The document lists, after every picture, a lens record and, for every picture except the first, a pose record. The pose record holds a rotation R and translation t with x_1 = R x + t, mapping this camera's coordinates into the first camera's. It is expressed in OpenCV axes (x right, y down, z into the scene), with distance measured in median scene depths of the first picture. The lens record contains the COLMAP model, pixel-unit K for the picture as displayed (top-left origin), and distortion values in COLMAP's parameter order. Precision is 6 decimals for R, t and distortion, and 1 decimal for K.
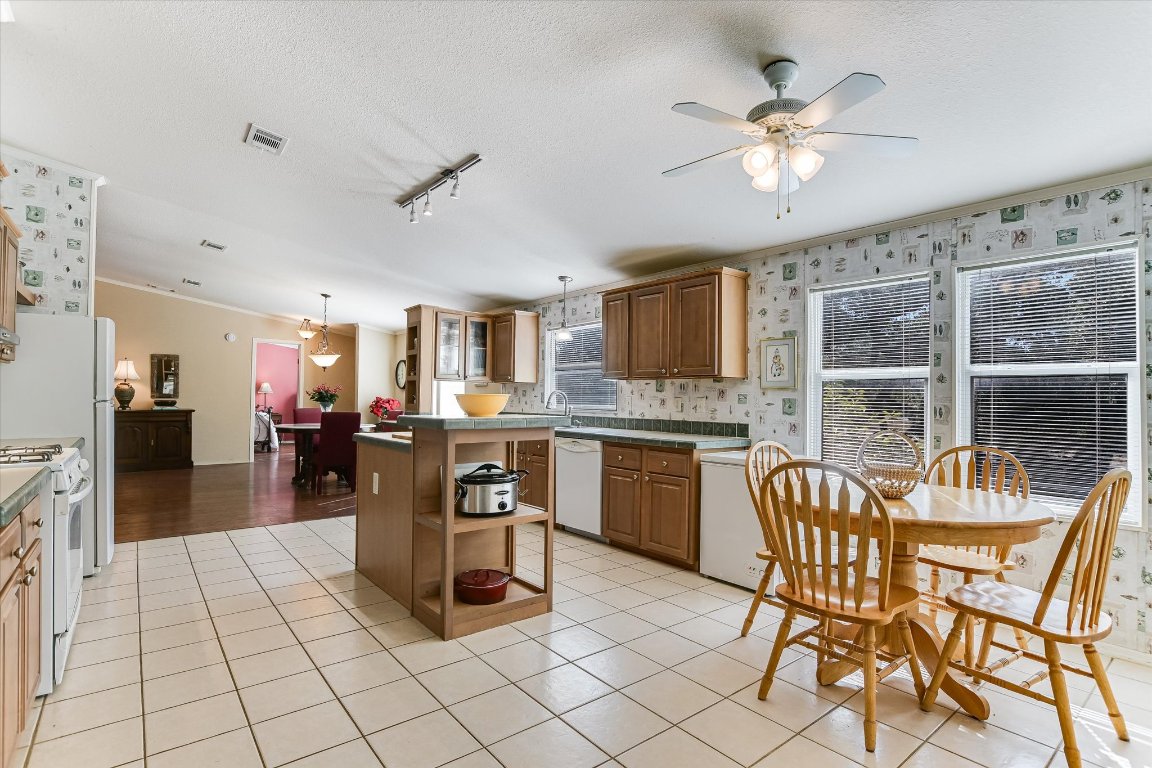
lens RADIAL K [[557.7, 0, 570.8], [0, 557.7, 389.1], [0, 0, 1]] dist [-0.025812, 0.000003]
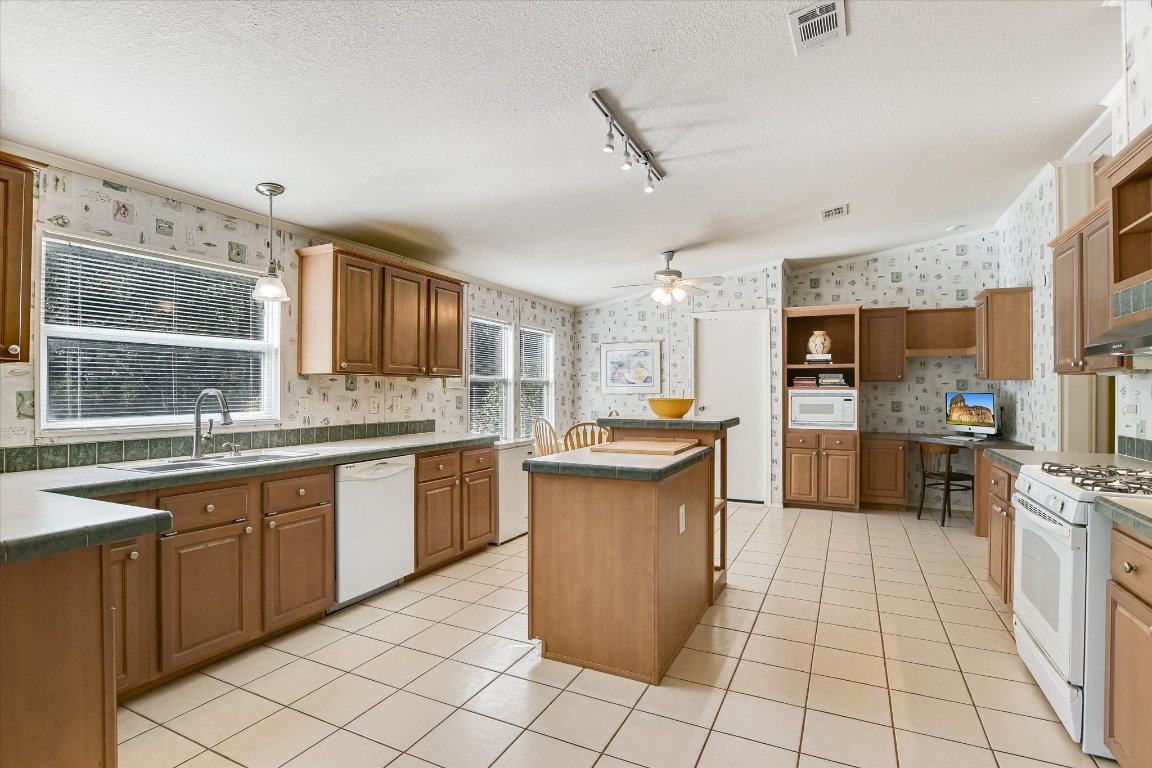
lens RADIAL K [[557.7, 0, 571.3], [0, 557.7, 389.7], [0, 0, 1]] dist [-0.025812, 0.000003]
pose [[-0.415425, -0.013456, 0.909528, -0.755061], [-0.024749, 0.999688, 0.003486, -0.007404], [-0.909291, -0.021062, -0.415628, 1.123133]]
